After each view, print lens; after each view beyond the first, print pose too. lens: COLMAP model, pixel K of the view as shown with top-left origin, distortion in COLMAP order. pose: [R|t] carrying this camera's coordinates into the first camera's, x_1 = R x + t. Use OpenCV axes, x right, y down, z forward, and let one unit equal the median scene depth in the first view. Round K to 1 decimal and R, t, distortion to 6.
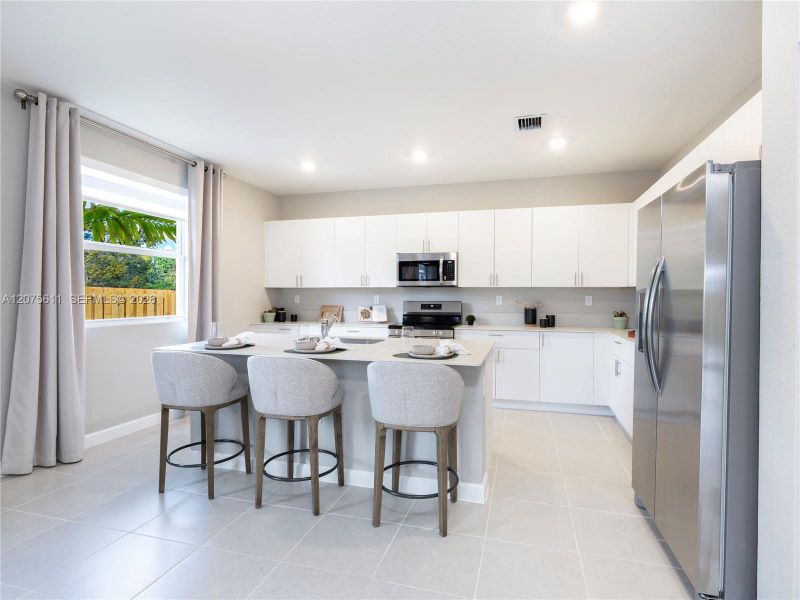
lens RADIAL K [[414.7, 0, 406.0], [0, 414.7, 293.7], [0, 0, 1]] dist [0.012030, 0.000620]
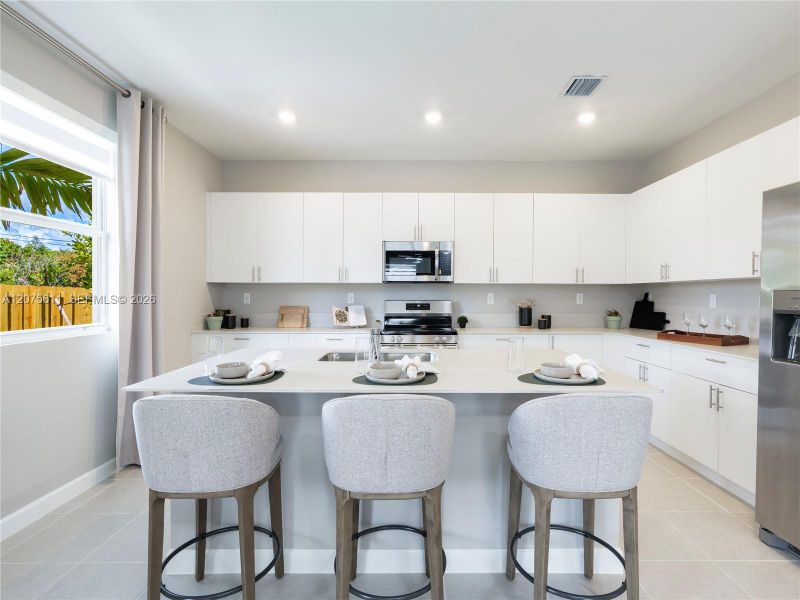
lens RADIAL K [[449.0, 0, 401.3], [0, 449.0, 300.8], [0, 0, 1]] dist [0.004045, 0.001908]
pose [[0.959824, -0.004551, 0.280567, -0.234797], [-0.000080, 0.999864, 0.016493, 0.004761], [-0.280604, -0.015853, 0.959693, 0.148208]]
